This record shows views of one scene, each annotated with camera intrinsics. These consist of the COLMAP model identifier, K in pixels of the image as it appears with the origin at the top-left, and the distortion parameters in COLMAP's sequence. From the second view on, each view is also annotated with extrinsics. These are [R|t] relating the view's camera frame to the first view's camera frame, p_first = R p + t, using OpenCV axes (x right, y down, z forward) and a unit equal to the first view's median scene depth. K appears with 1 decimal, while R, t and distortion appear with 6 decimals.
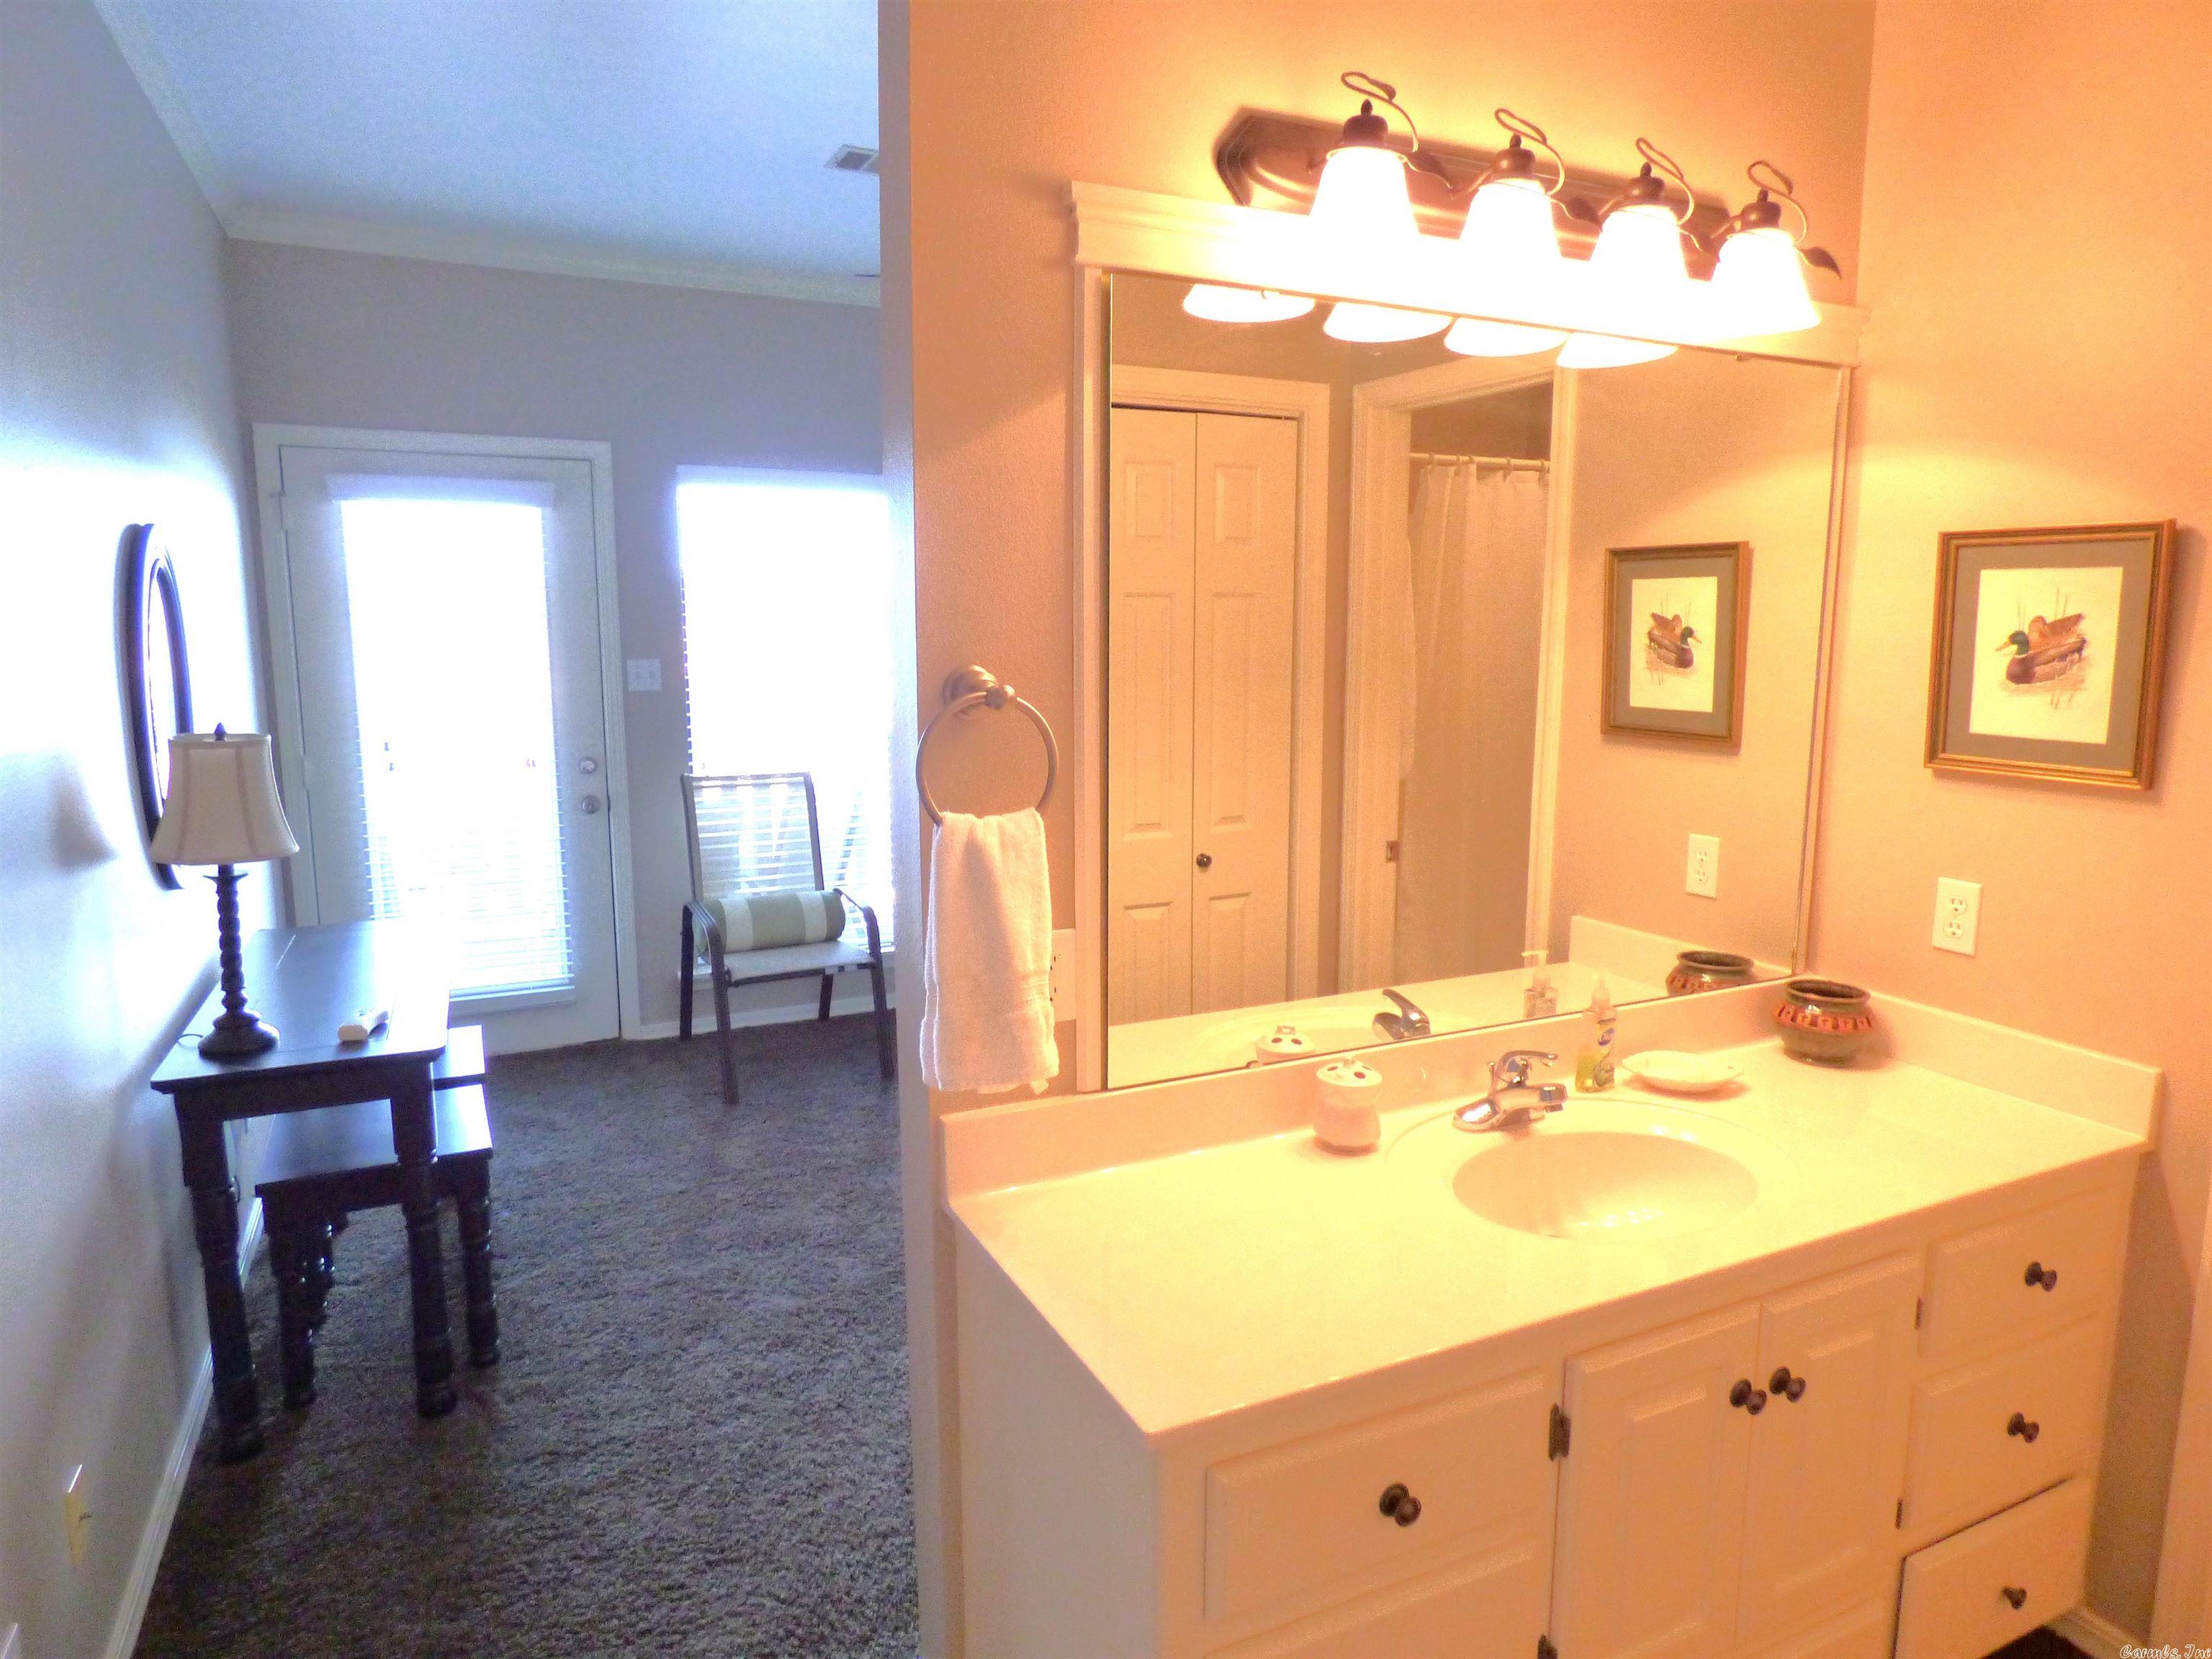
lens RADIAL K [[1344.7, 0, 1101.7], [0, 1344.7, 826.2], [0, 0, 1]] dist [-0.011383, 0.001255]
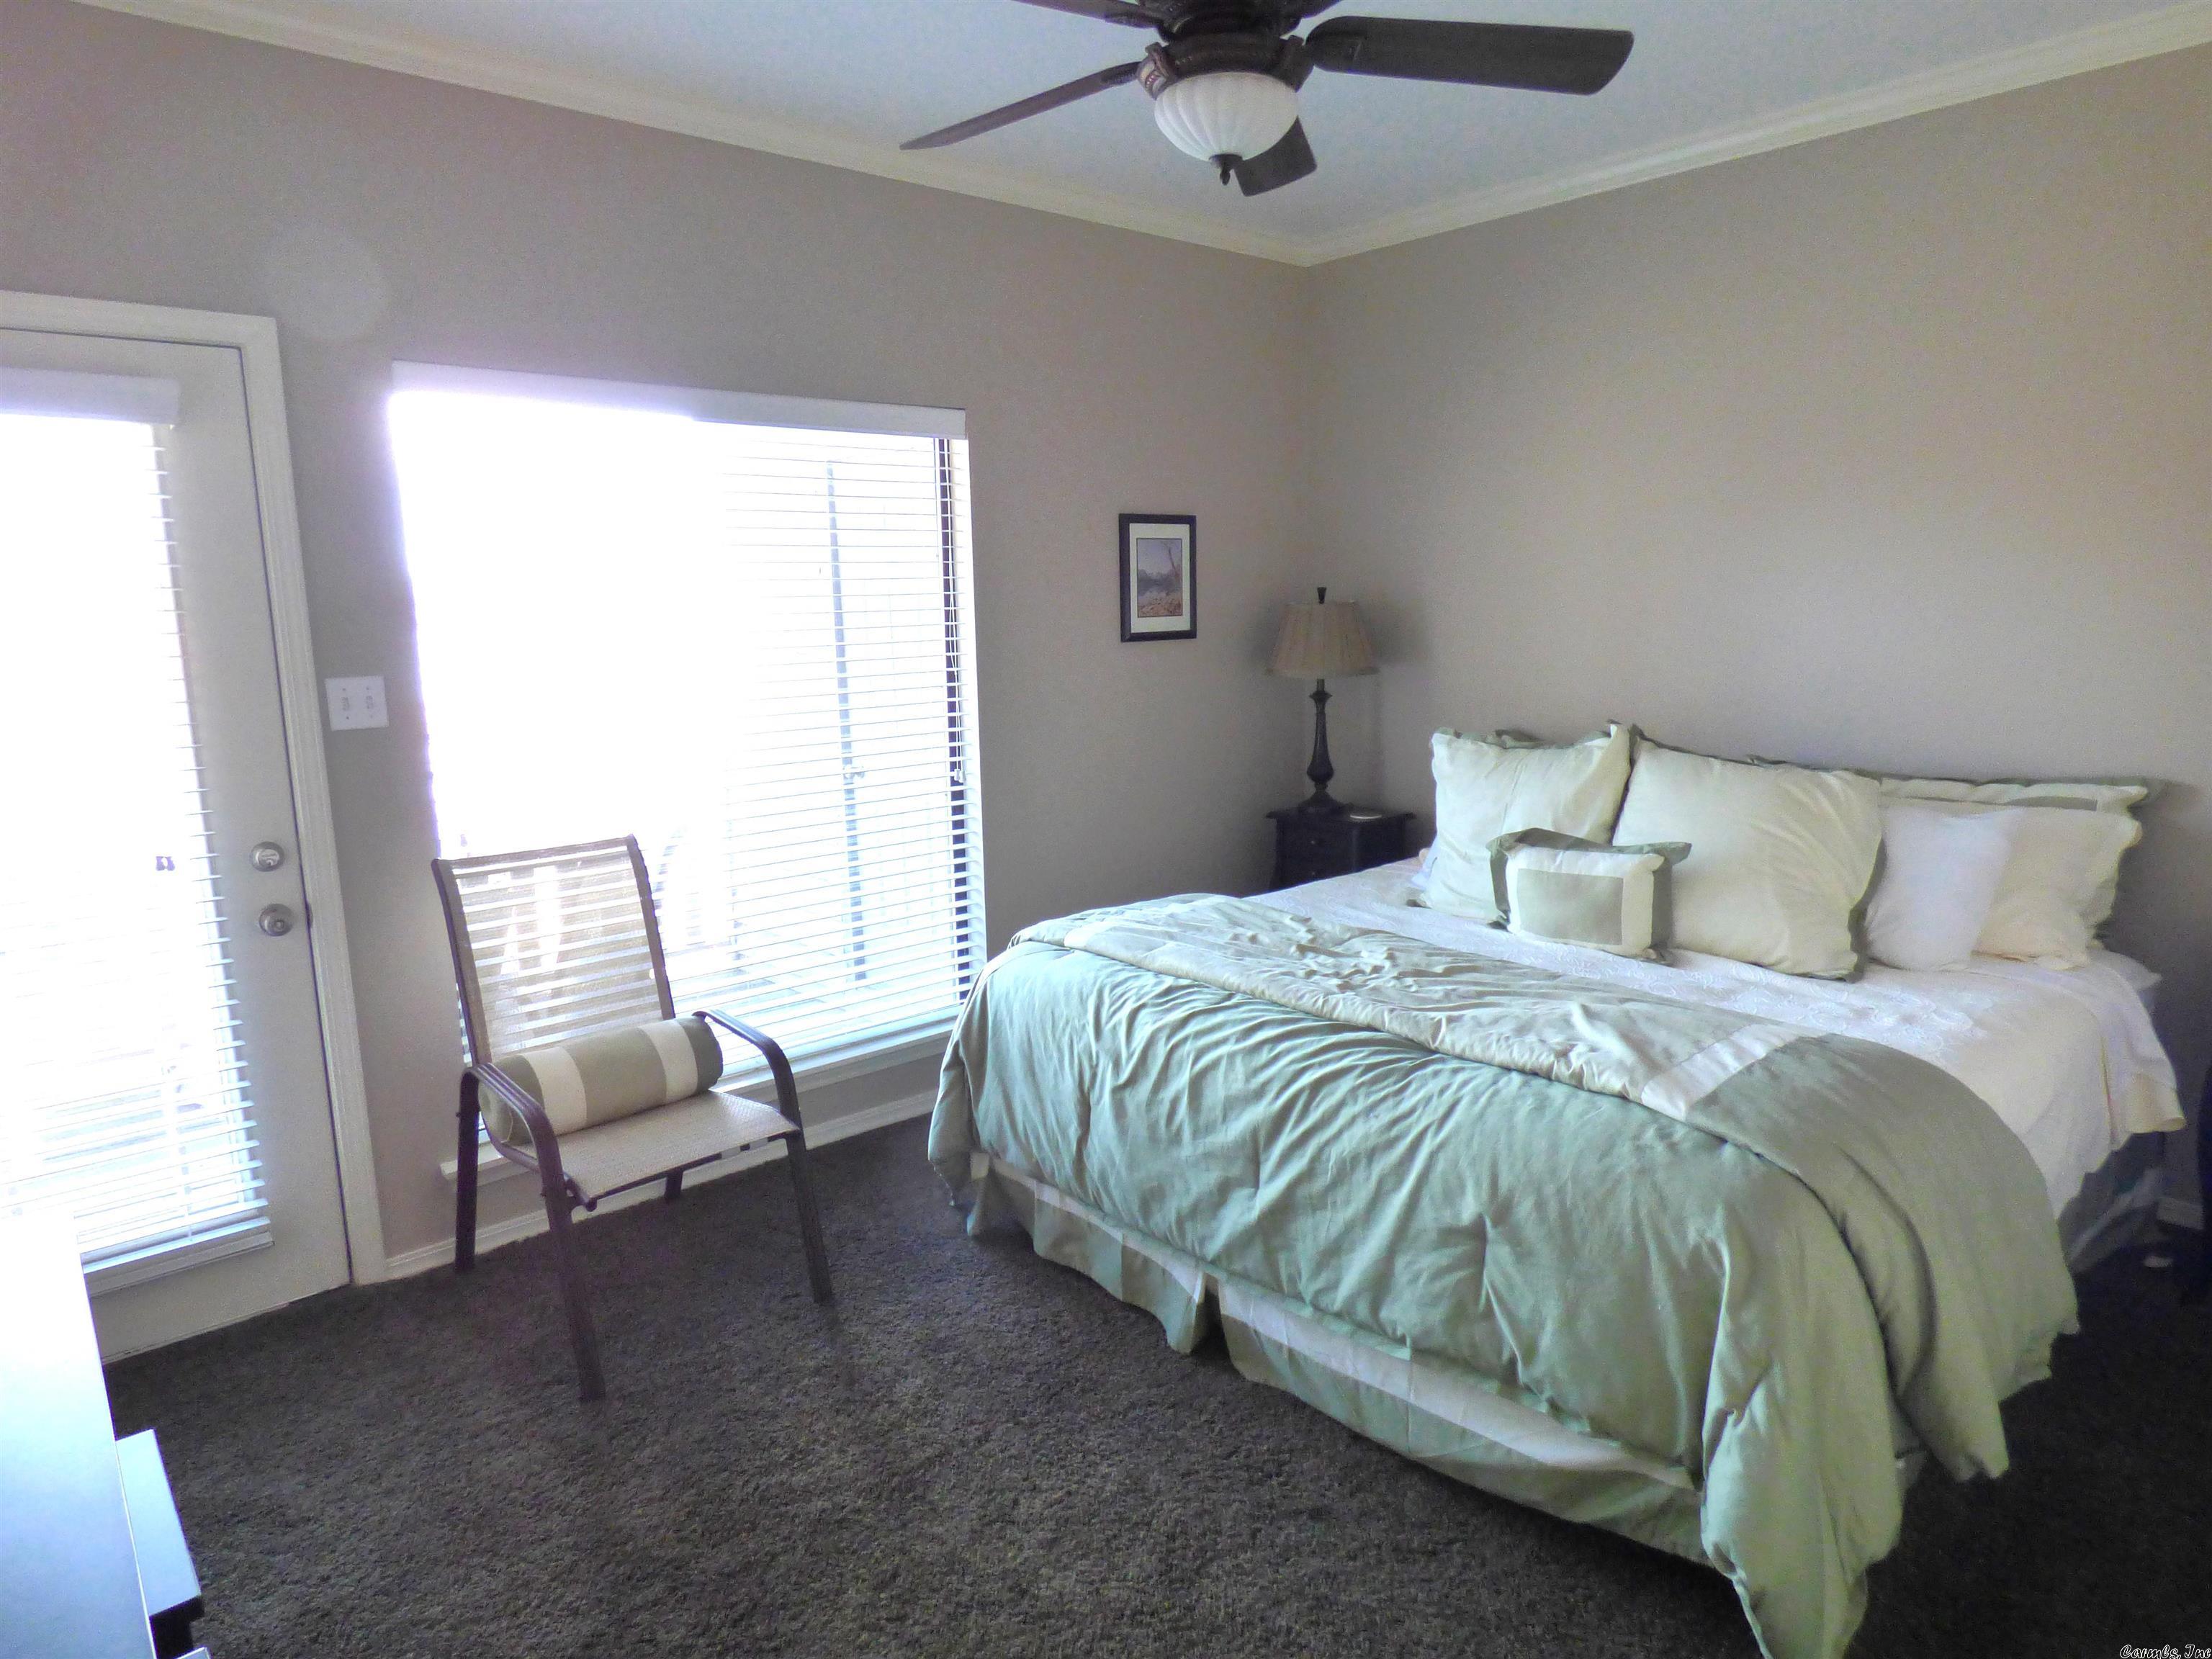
lens RADIAL K [[1350.6, 0, 1109.5], [0, 1350.6, 819.6], [0, 0, 1]] dist [-0.012491, 0.005880]
pose [[0.961952, -0.066113, 0.265098, -0.177002], [0.062819, 0.997806, 0.020894, -0.050669], [-0.265898, -0.003446, 0.963995, 0.313890]]
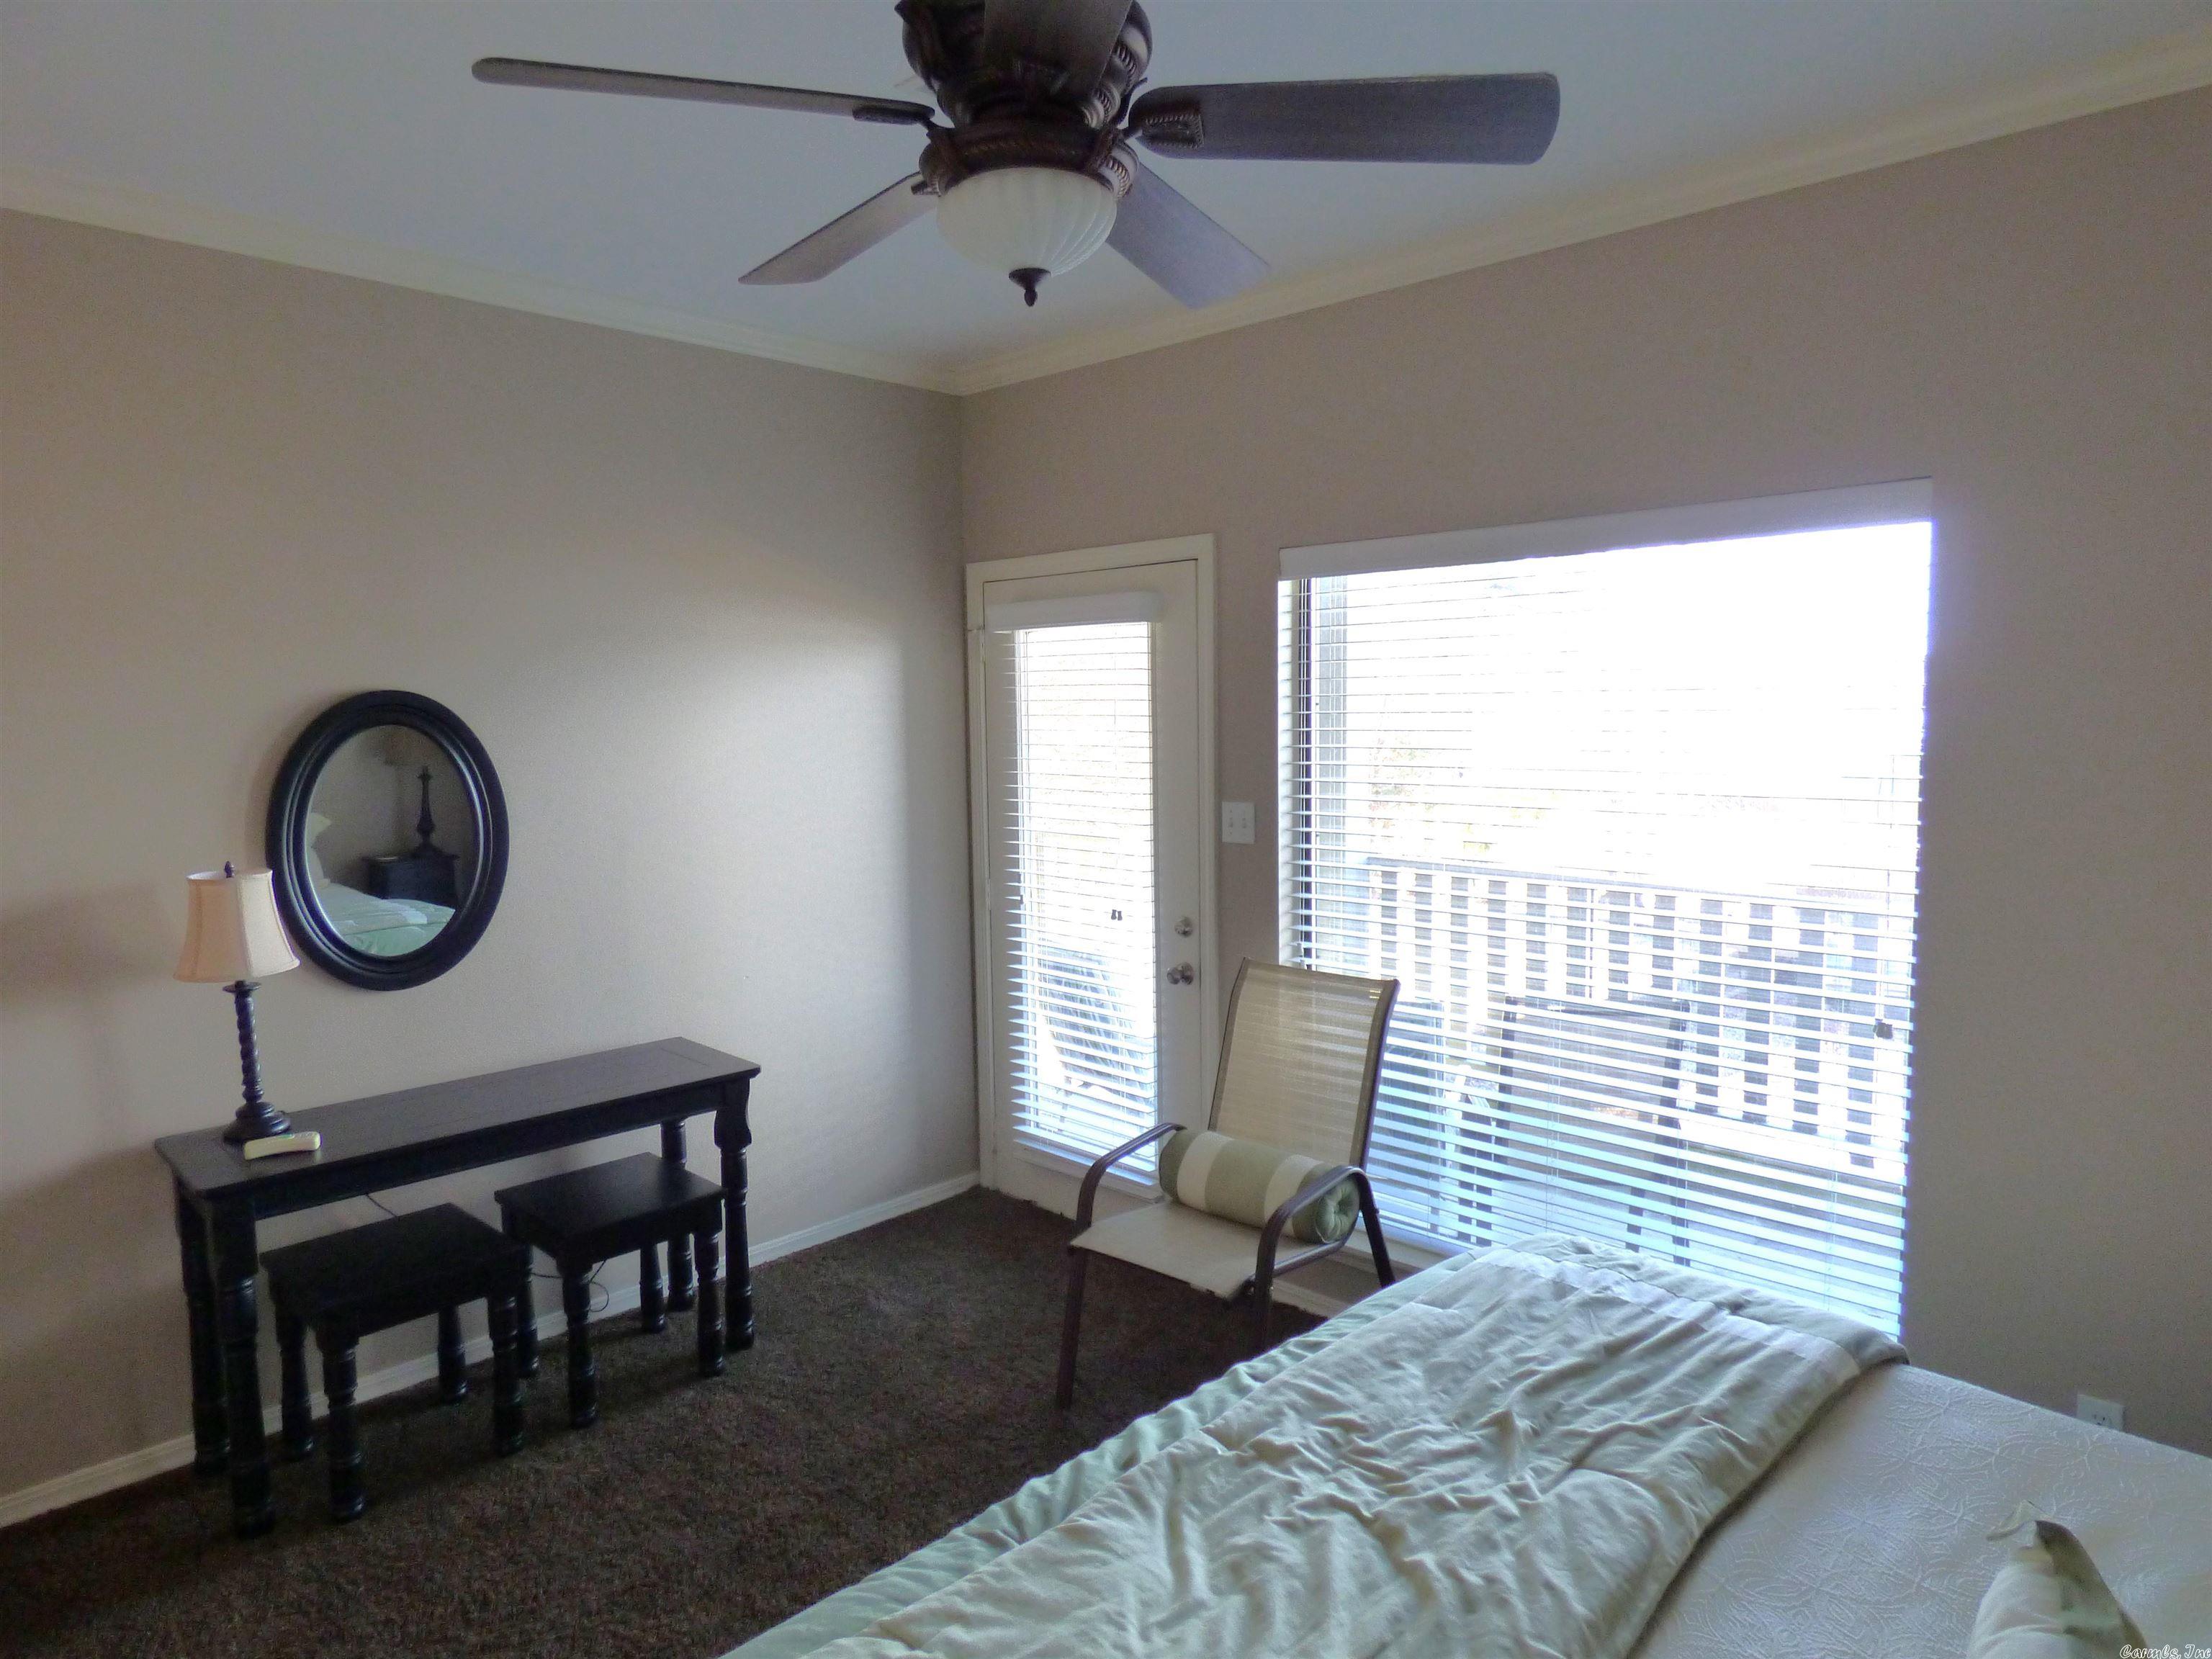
lens RADIAL K [[1344.7, 0, 1101.7], [0, 1344.7, 826.2], [0, 0, 1]] dist [-0.011383, 0.001255]
pose [[0.332530, 0.082064, -0.939515, 0.372326], [-0.122318, 0.991545, 0.043316, -0.136288], [0.935127, 0.100515, 0.339757, 0.667256]]
